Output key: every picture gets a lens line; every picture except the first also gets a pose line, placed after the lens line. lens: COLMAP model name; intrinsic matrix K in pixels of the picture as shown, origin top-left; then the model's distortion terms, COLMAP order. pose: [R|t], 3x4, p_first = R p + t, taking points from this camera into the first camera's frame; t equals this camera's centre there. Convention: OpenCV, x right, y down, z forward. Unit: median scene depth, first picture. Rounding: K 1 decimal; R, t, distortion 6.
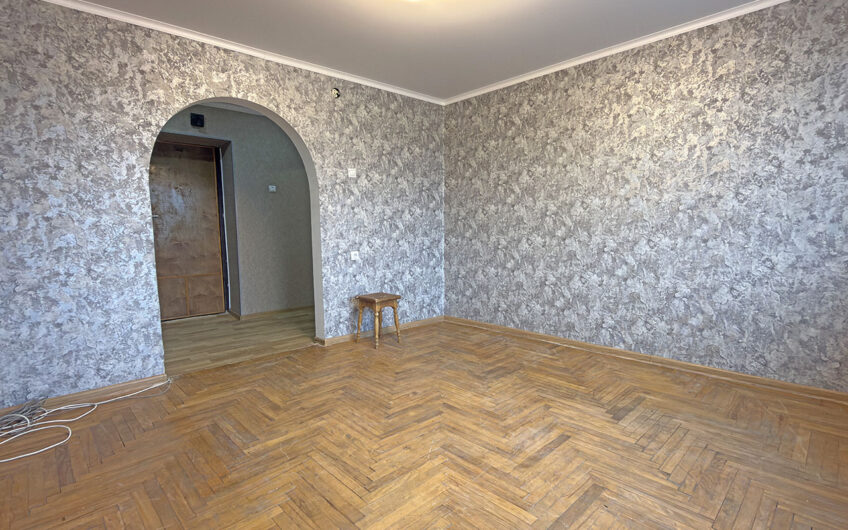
lens RADIAL K [[414.6, 0, 425.0], [0, 414.6, 285.9], [0, 0, 1]] dist [-0.000278, 0.000040]
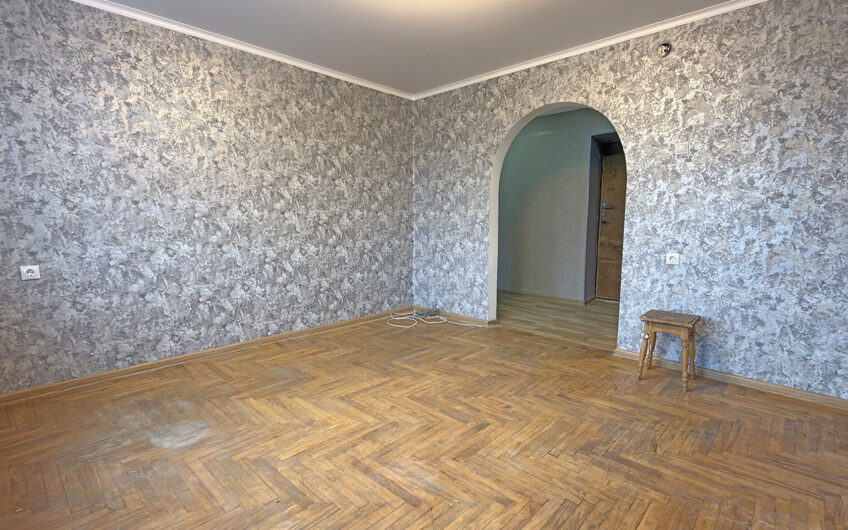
lens RADIAL K [[414.5, 0, 424.0], [0, 414.5, 265.0], [0, 0, 1]] dist [0.002051, -0.000053]
pose [[0.045724, 0.126436, -0.990920, 0.966629], [-0.140259, 0.982944, 0.118947, -0.150709], [0.989059, 0.133547, 0.062678, 0.840479]]
